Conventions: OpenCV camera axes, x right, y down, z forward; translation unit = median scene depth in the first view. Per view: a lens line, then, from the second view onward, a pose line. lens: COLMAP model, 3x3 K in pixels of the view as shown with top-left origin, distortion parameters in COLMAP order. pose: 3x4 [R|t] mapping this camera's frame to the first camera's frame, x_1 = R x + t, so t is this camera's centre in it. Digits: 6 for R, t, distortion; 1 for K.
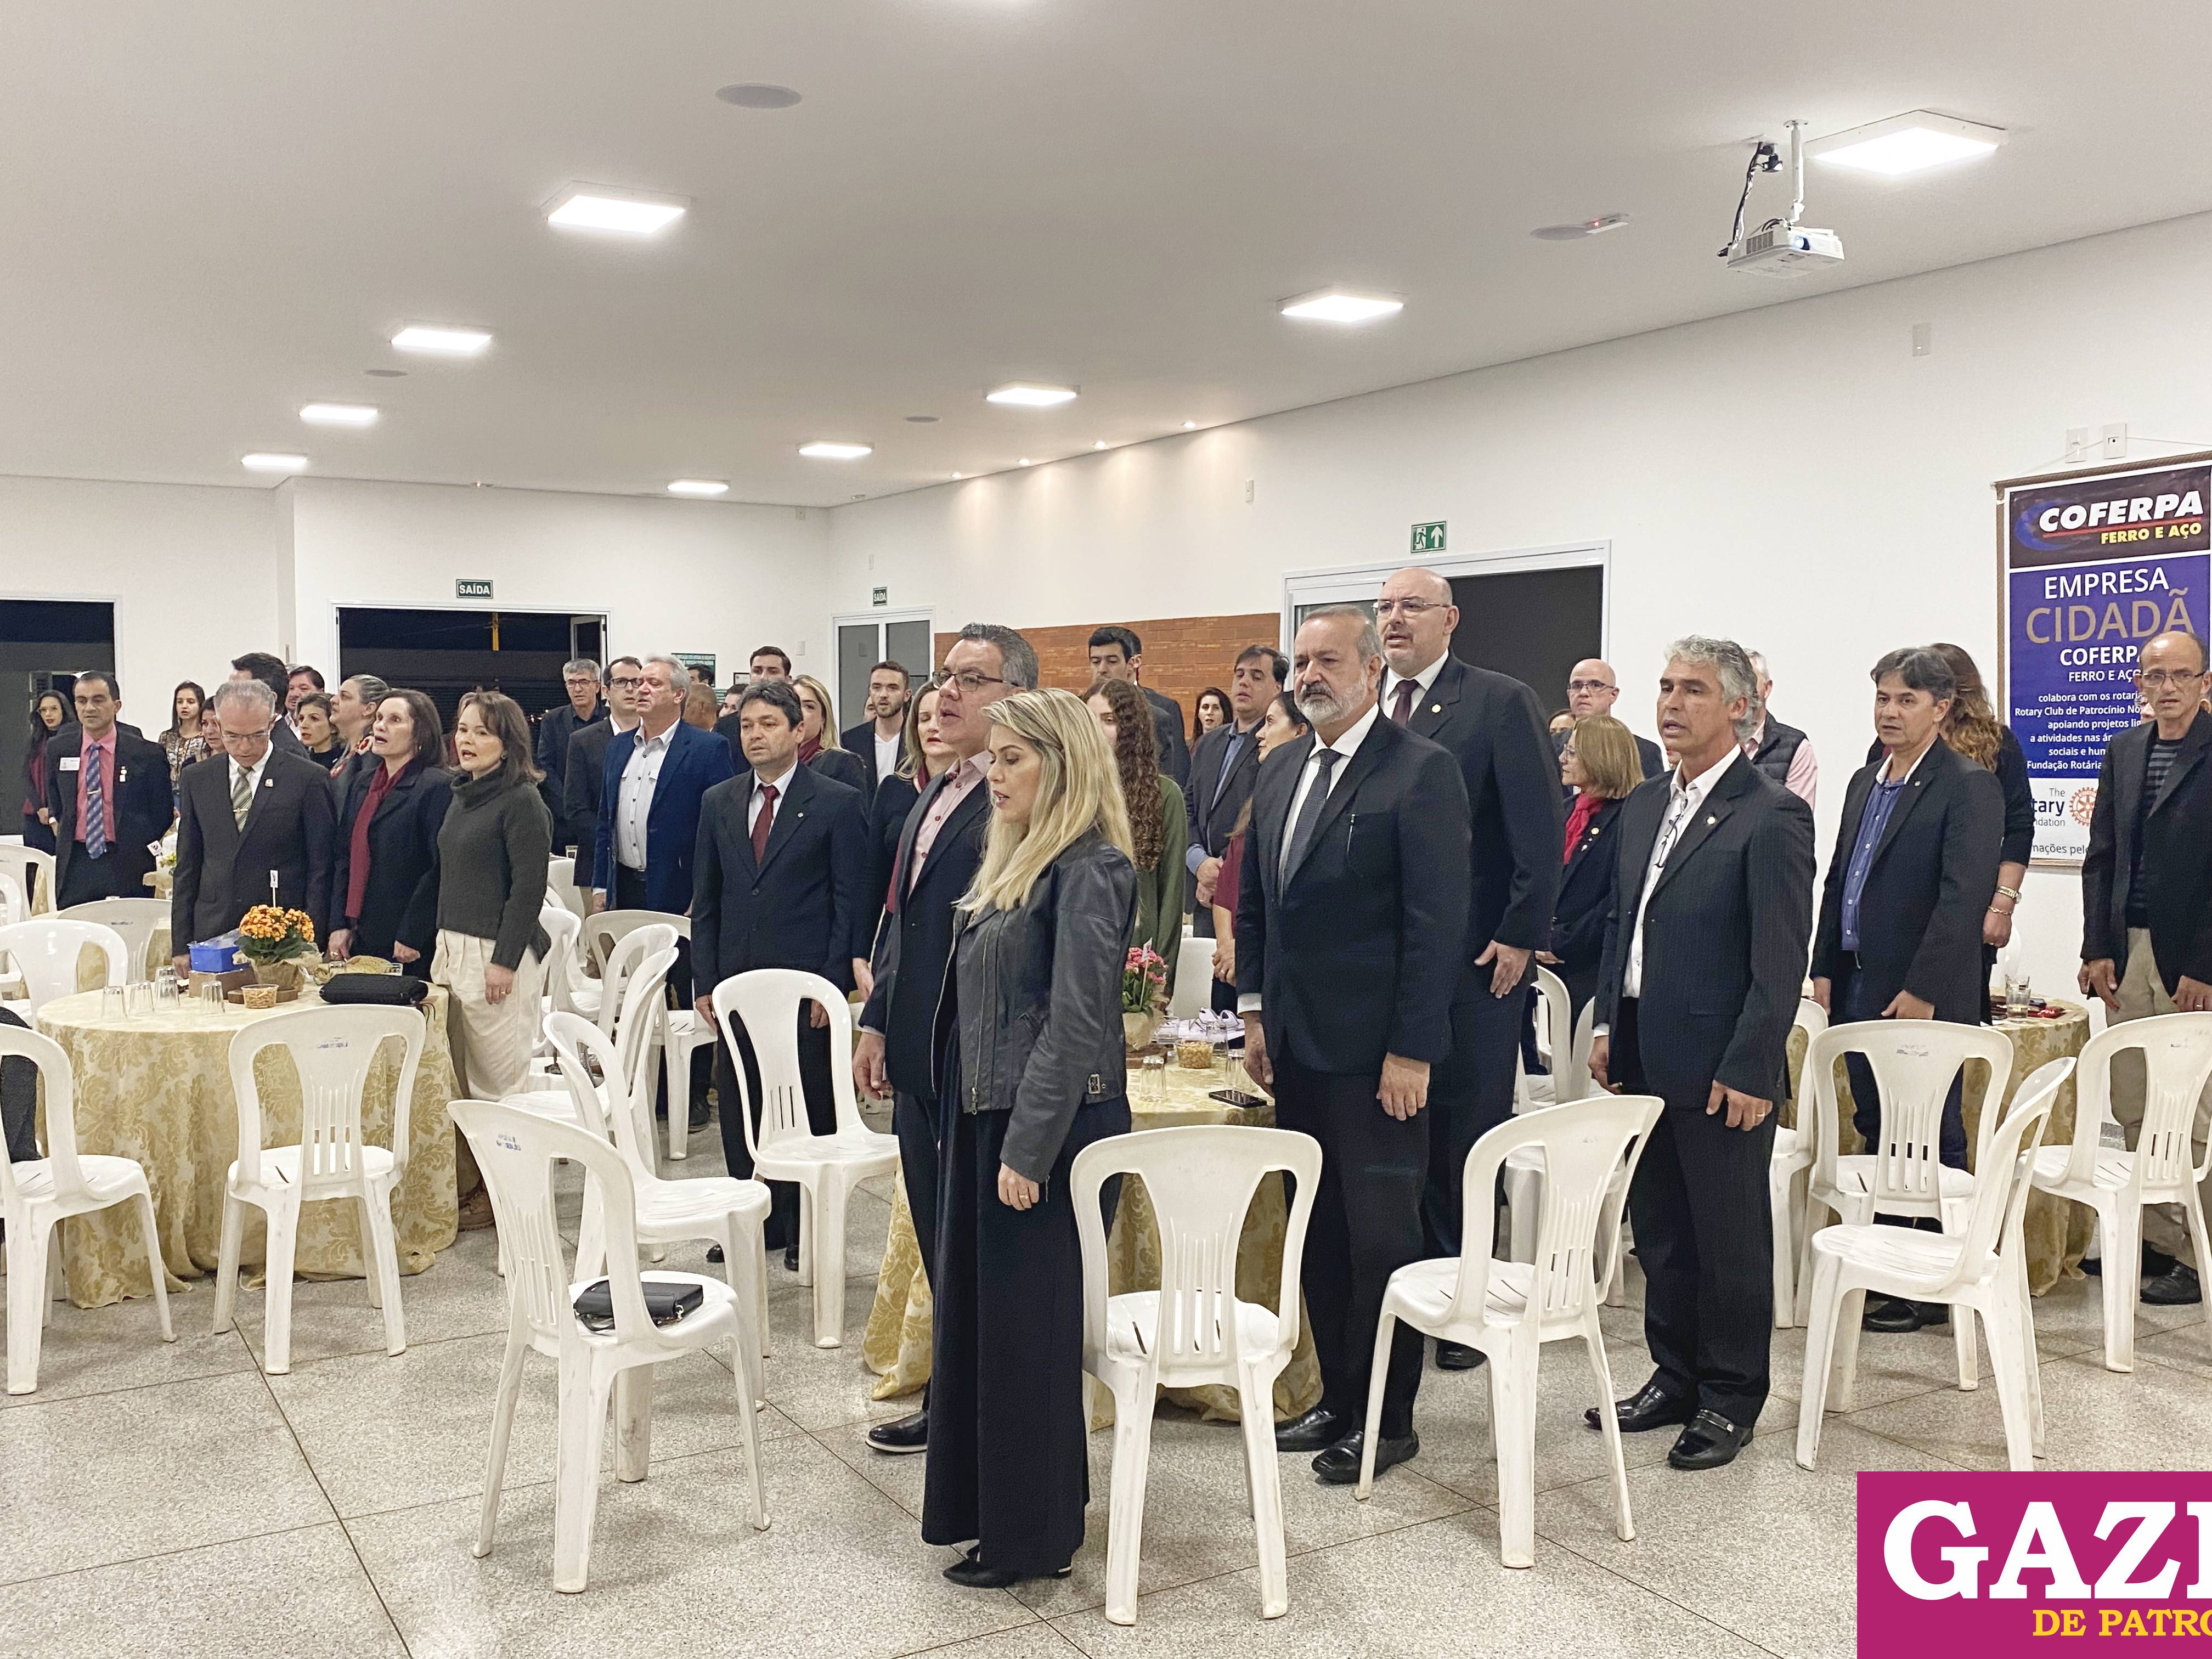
lens RADIAL K [[1994.6, 0, 1119.2], [0, 1994.6, 823.1], [0, 0, 1]] dist [-0.007779, -0.010924]
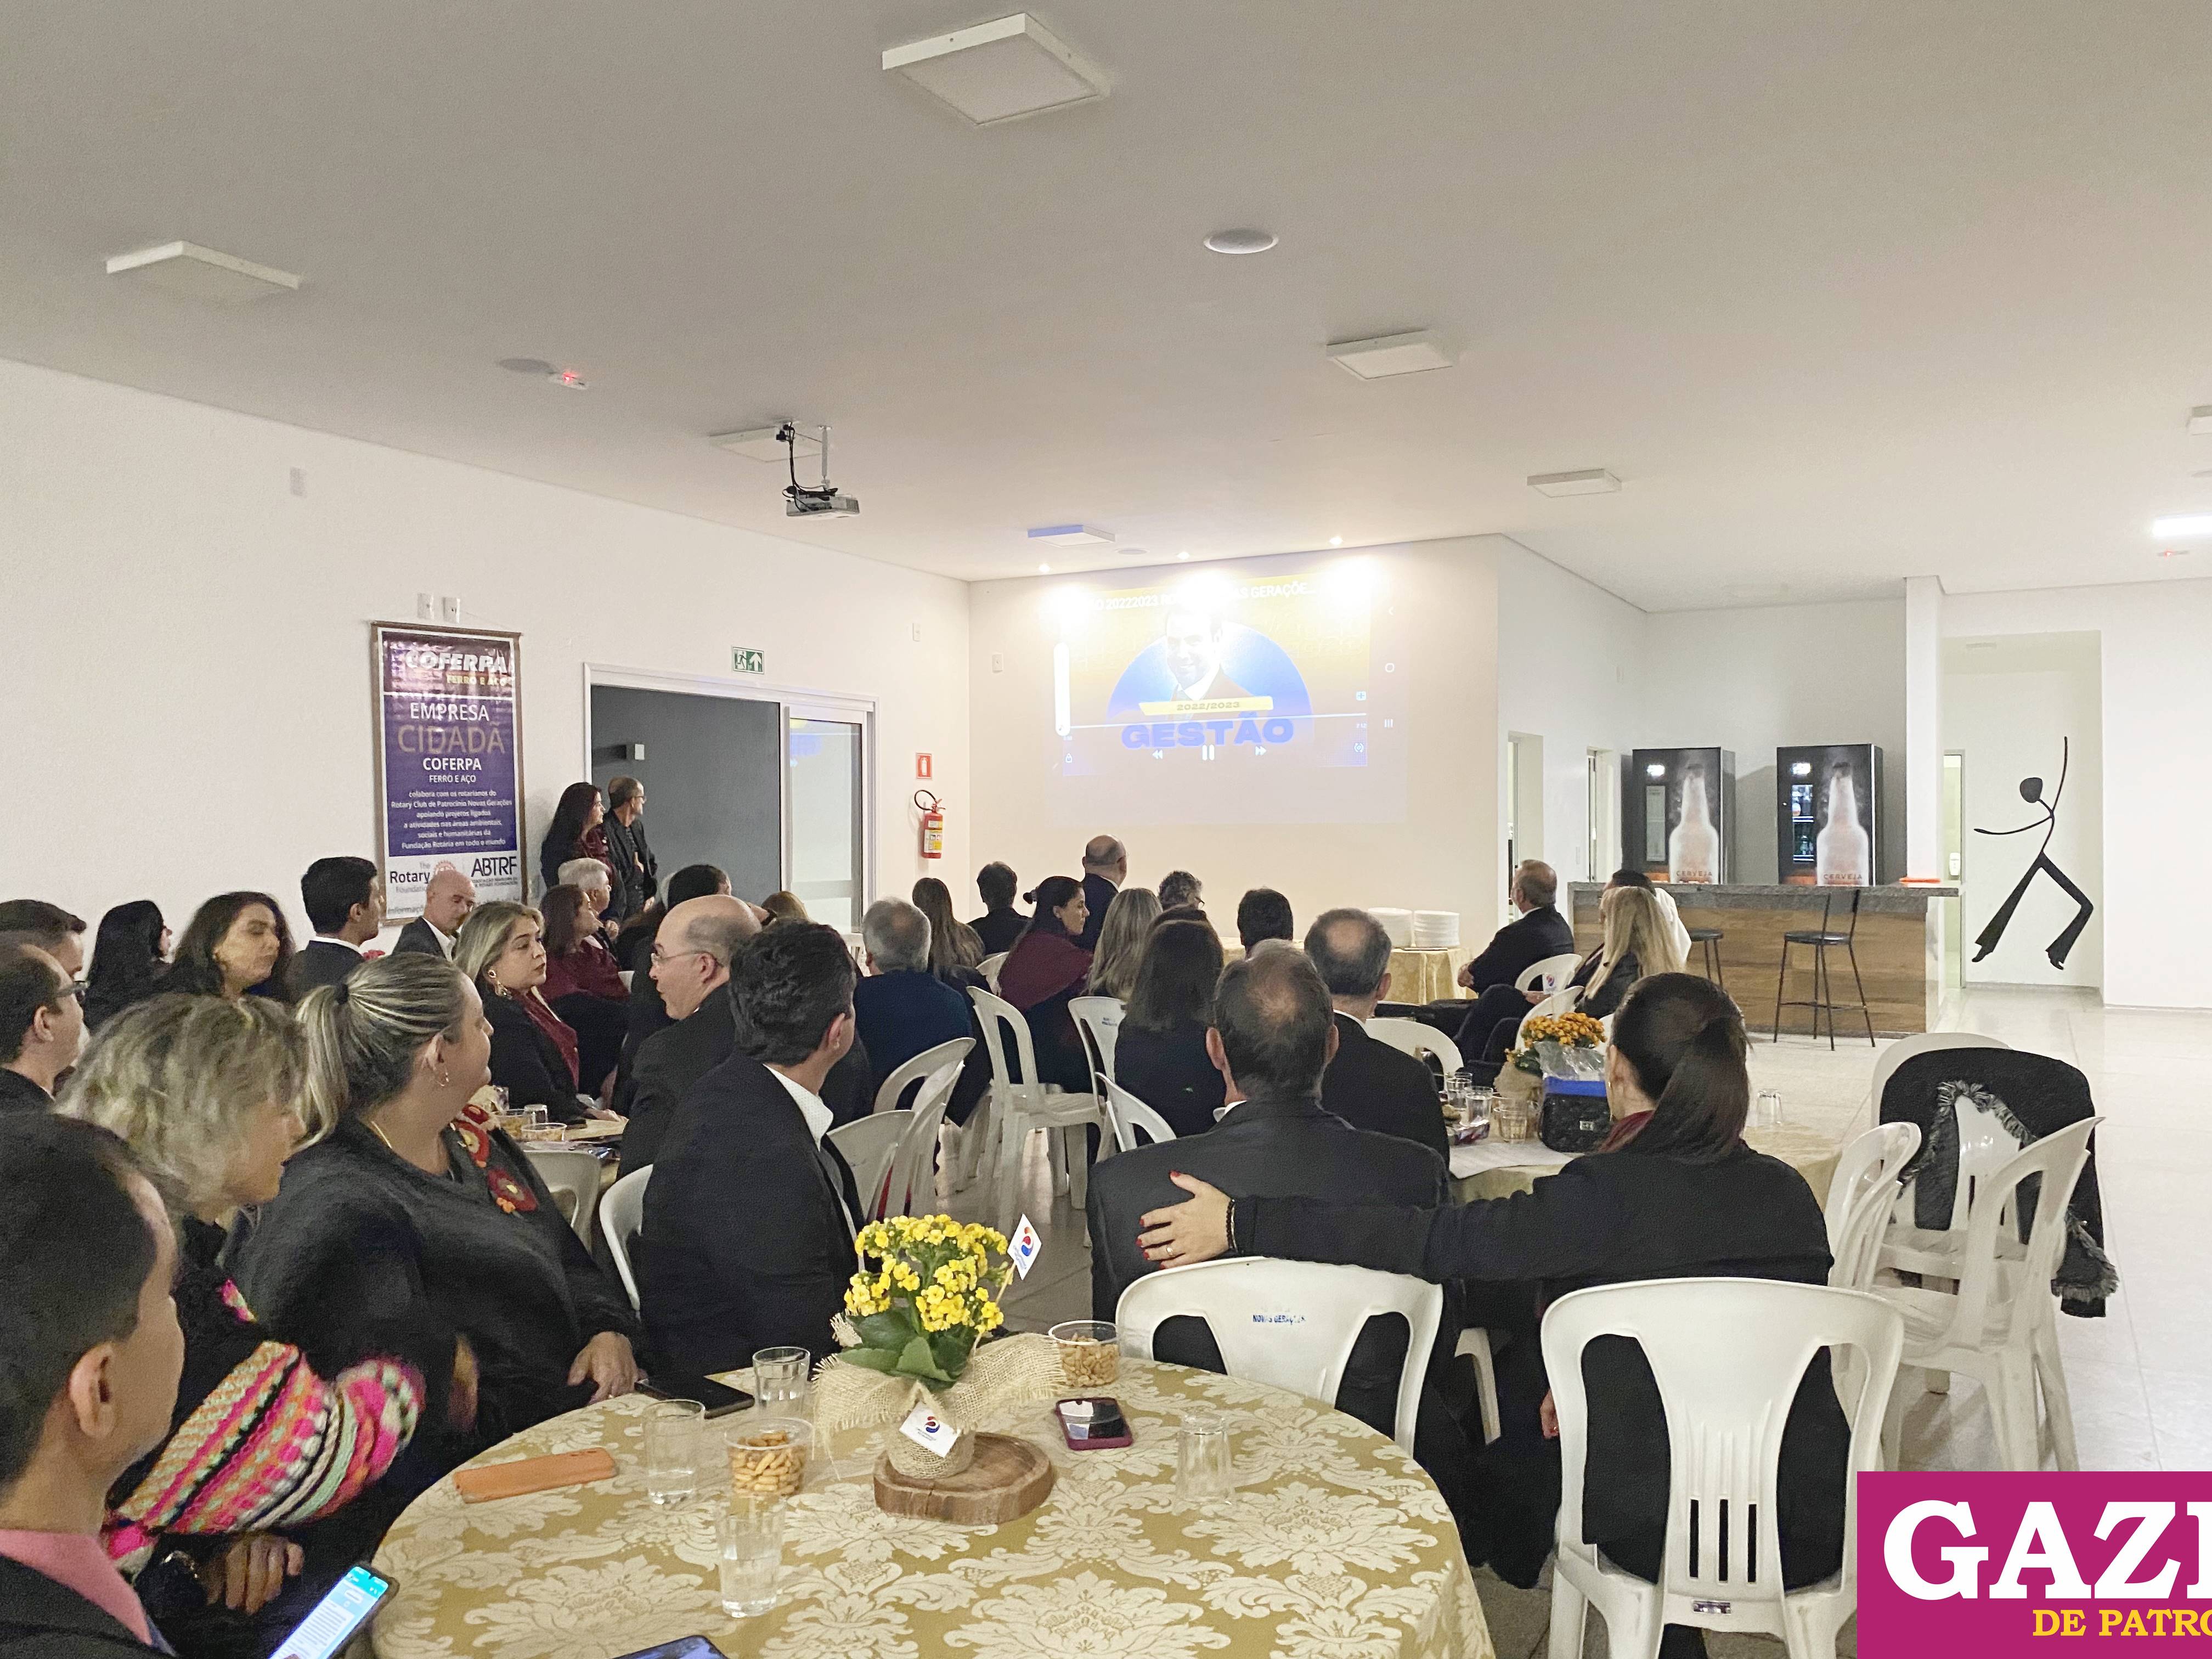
lens RADIAL K [[1644.9, 0, 1135.7], [0, 1644.9, 838.6], [0, 0, 1]] dist [0.040812, -0.016724]
pose [[-0.533926, -0.016916, 0.845362, -0.722219], [0.042386, 0.998007, 0.046742, -0.065369], [-0.844468, 0.060788, -0.532145, 1.197622]]
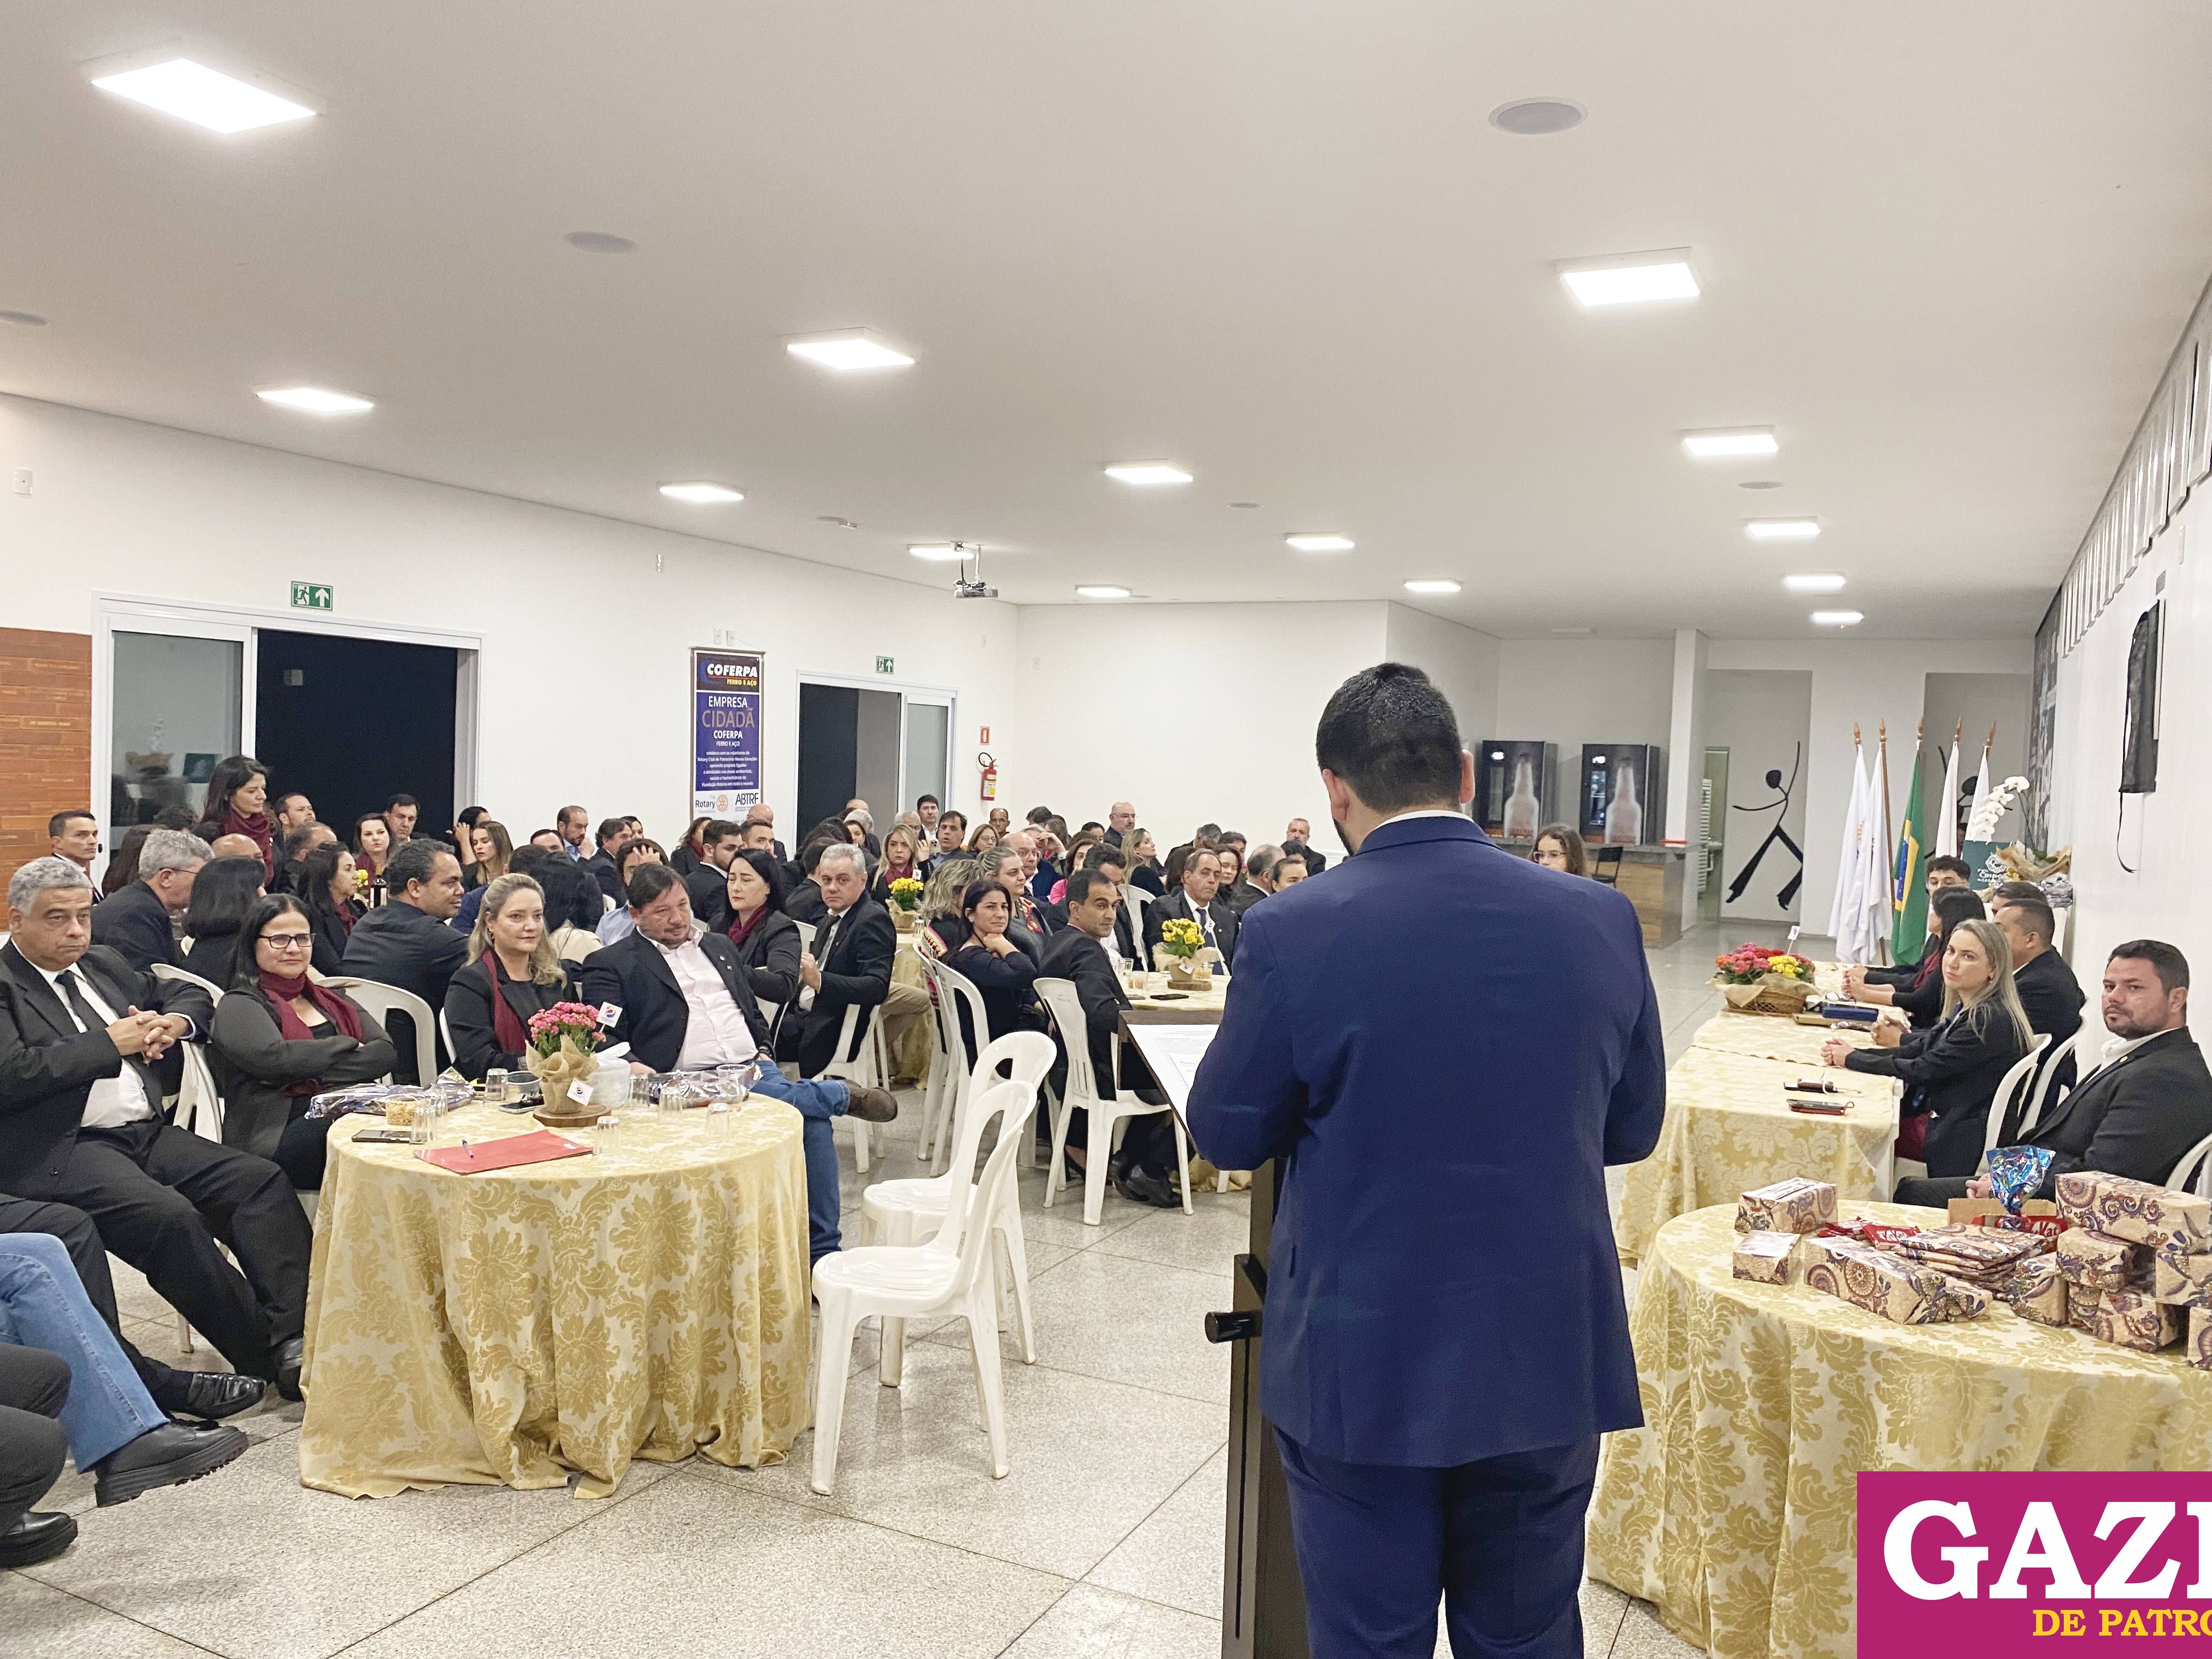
lens RADIAL K [[1644.9, 0, 1089.1], [0, 1644.9, 819.5], [0, 0, 1]] dist [0.040812, -0.016724]
pose [[-0.550411, -0.062497, 0.832551, -1.162556], [0.002217, 0.997081, 0.076313, -0.117167], [-0.834891, 0.043850, -0.548666, 1.579243]]
